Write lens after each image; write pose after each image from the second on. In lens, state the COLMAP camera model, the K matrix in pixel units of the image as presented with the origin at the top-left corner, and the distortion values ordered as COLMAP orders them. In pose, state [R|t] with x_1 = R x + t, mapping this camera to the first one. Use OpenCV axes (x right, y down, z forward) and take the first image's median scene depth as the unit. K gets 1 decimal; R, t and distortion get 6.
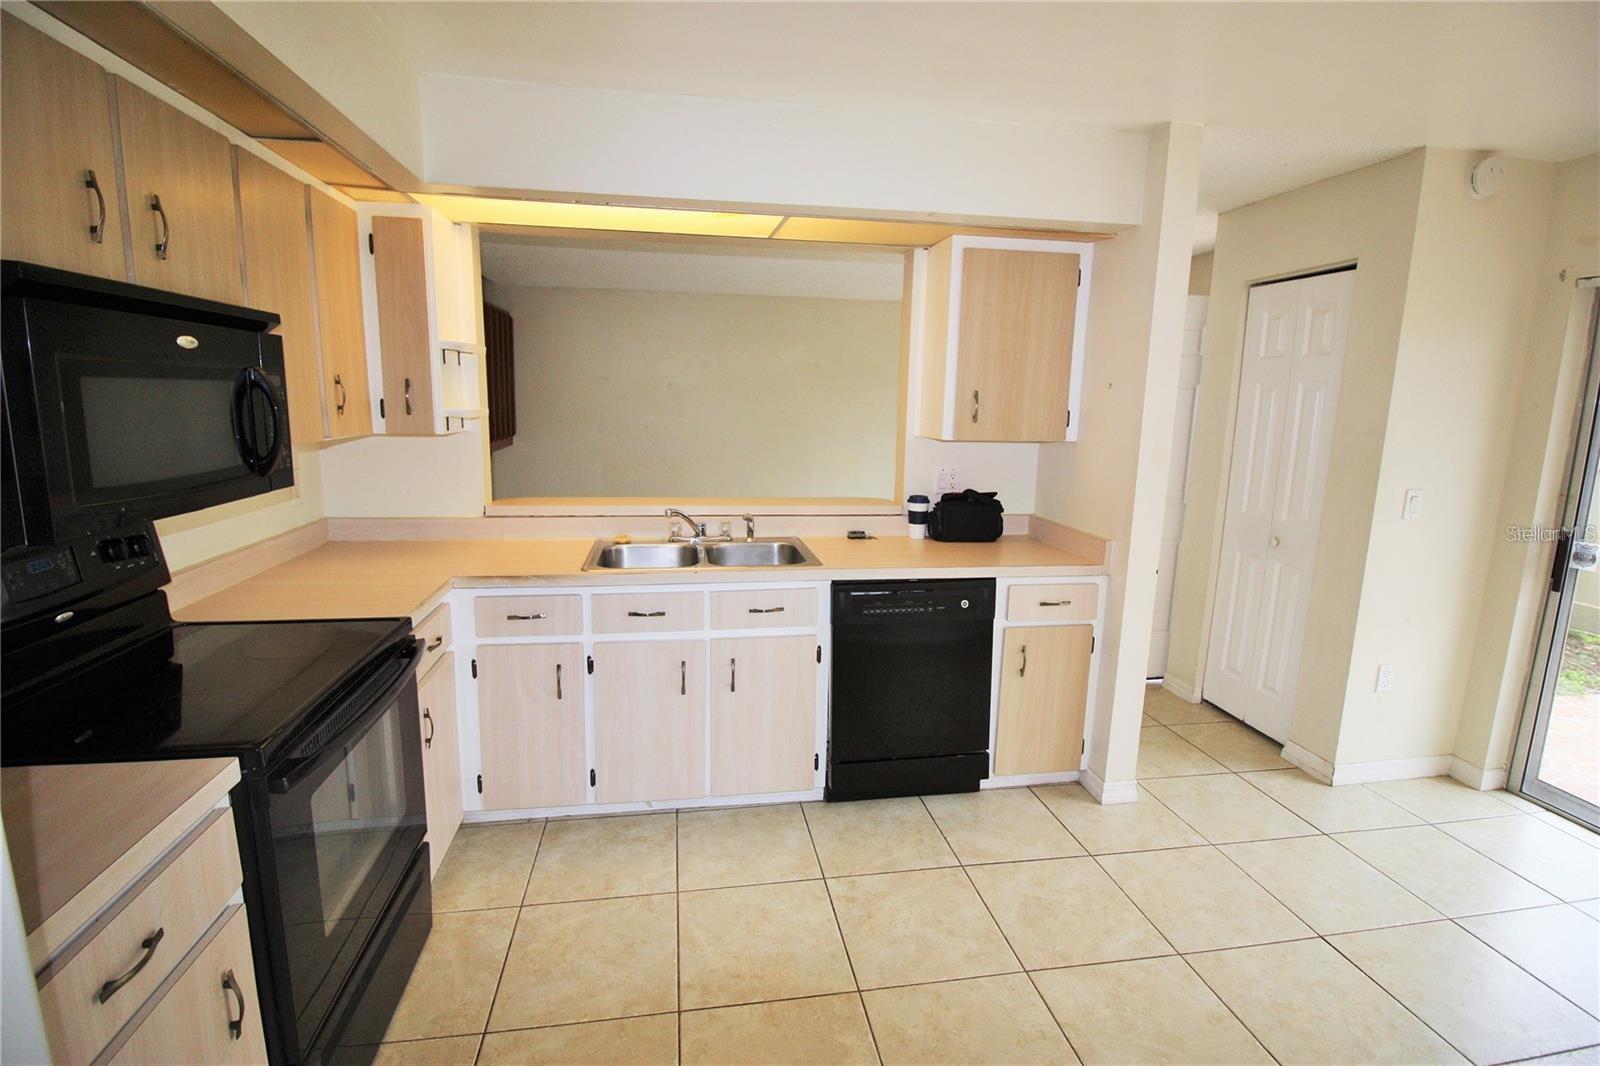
lens RADIAL K [[748.2, 0, 800.0], [0, 748.2, 533.0], [0, 0, 1]] dist [0.000898, -0.013133]
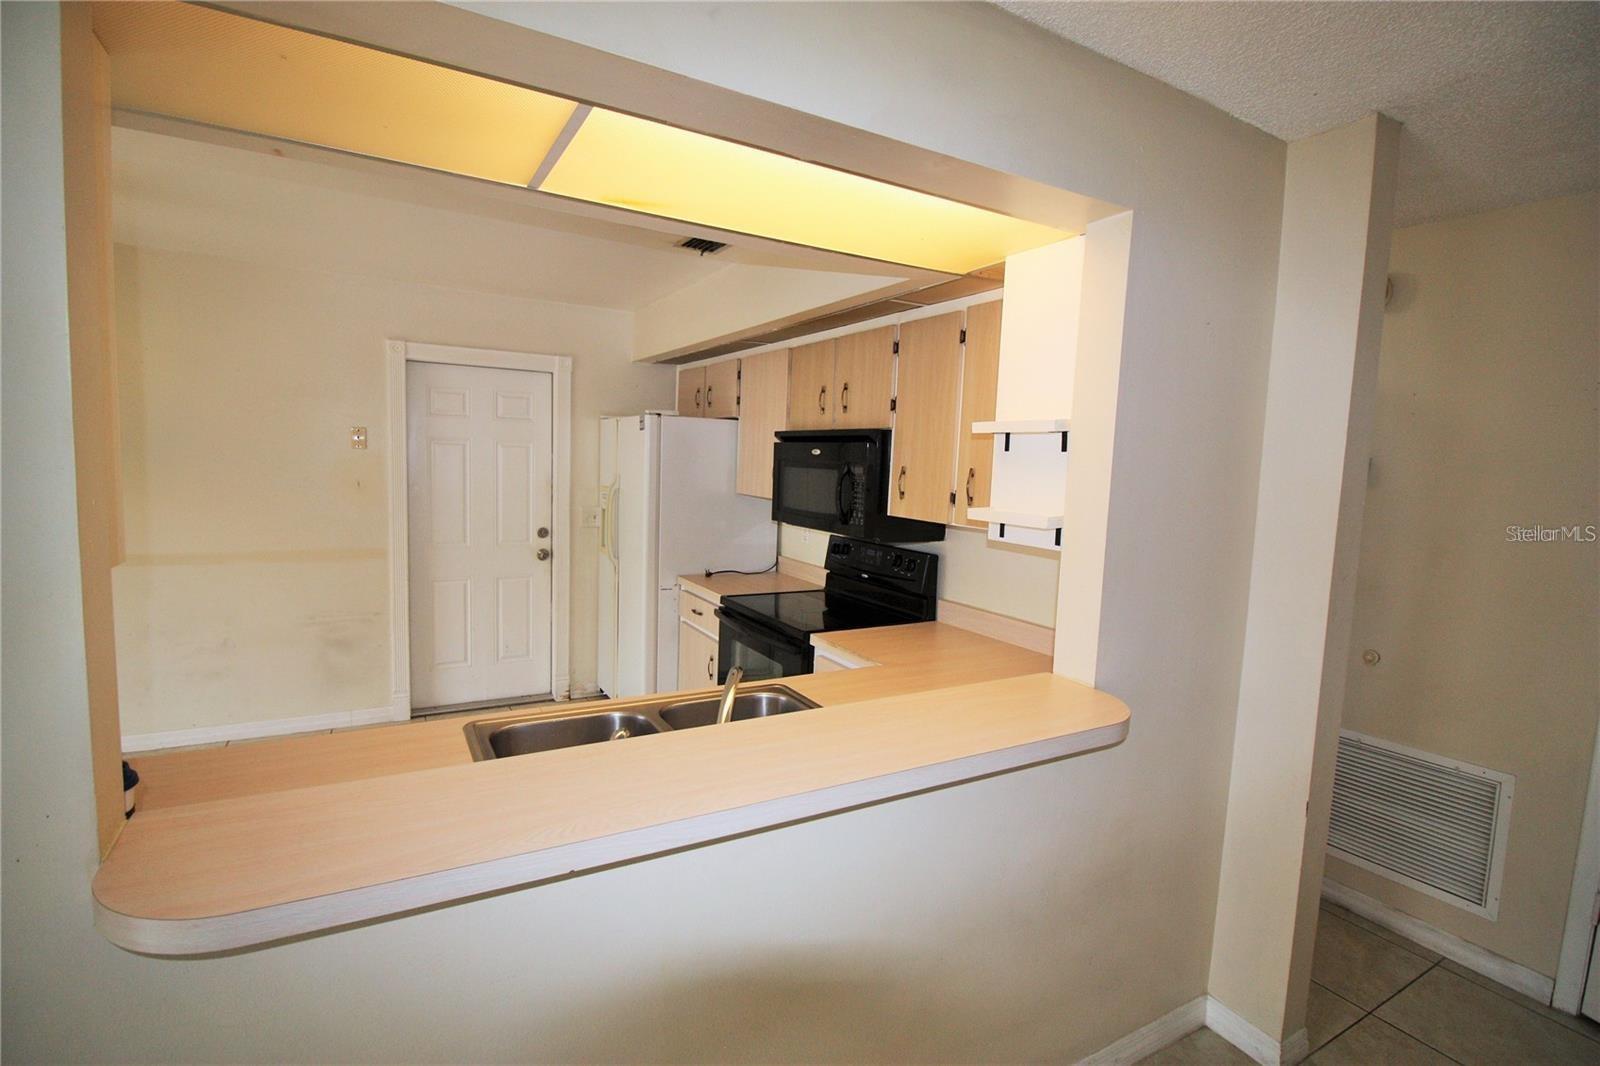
lens RADIAL K [[743.1, 0, 800.0], [0, 743.1, 533.0], [0, 0, 1]] dist [-0.001801, -0.013405]
pose [[-0.935137, -0.017976, -0.353829, -0.008001], [-0.116177, 0.959048, 0.258323, -0.330115], [0.334695, 0.282674, -0.898930, 1.693432]]
